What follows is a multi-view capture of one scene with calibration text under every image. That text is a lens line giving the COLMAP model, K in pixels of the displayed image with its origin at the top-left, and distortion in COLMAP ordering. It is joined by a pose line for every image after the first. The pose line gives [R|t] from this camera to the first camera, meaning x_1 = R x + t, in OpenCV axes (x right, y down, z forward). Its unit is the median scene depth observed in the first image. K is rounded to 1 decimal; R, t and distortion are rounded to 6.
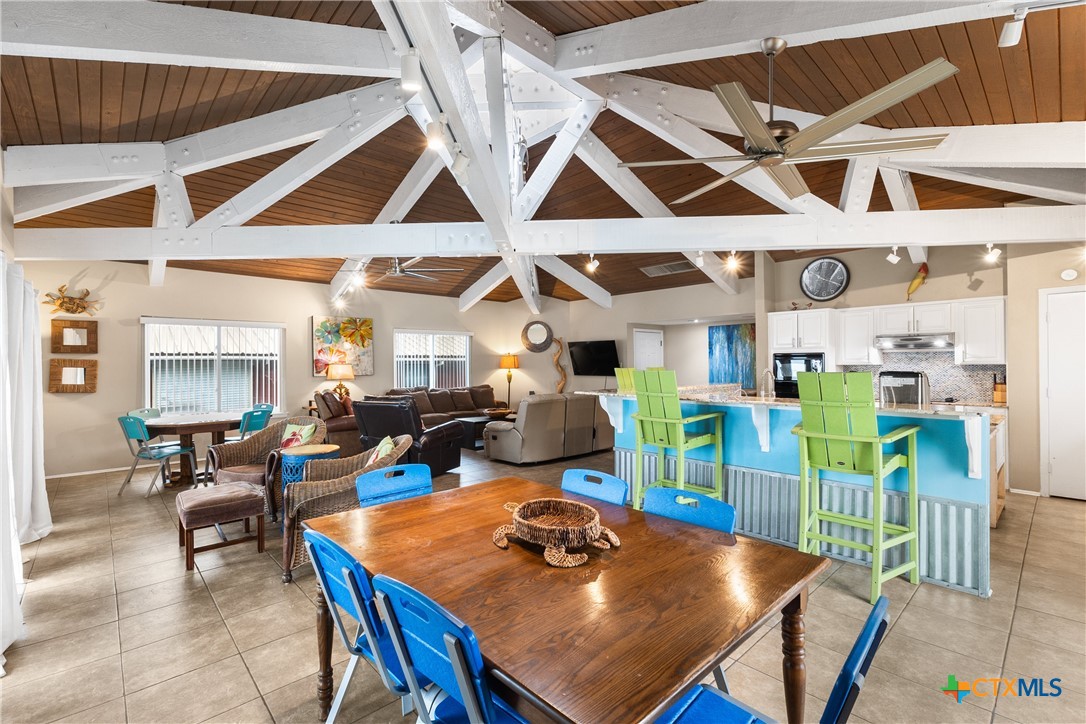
lens RADIAL K [[472.5, 0, 542.2], [0, 472.5, 362.5], [0, 0, 1]] dist [0.002059, 0.000727]
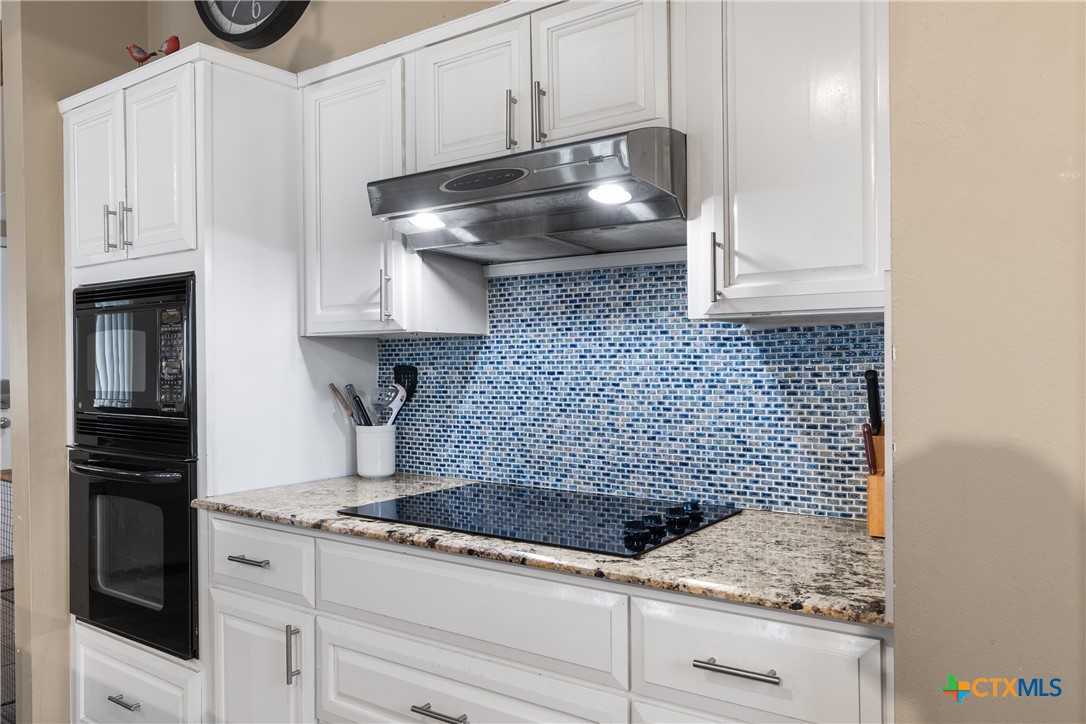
lens RADIAL K [[783.0, 0, 542.5], [0, 783.0, 364.0], [0, 0, 1]] dist [-0.008254, 0.000104]
pose [[0.974898, 0.000067, 0.222651, 0.704180], [-0.000032, 1.000000, -0.000161, 0.019210], [-0.222651, 0.000150, 0.974898, 0.681468]]
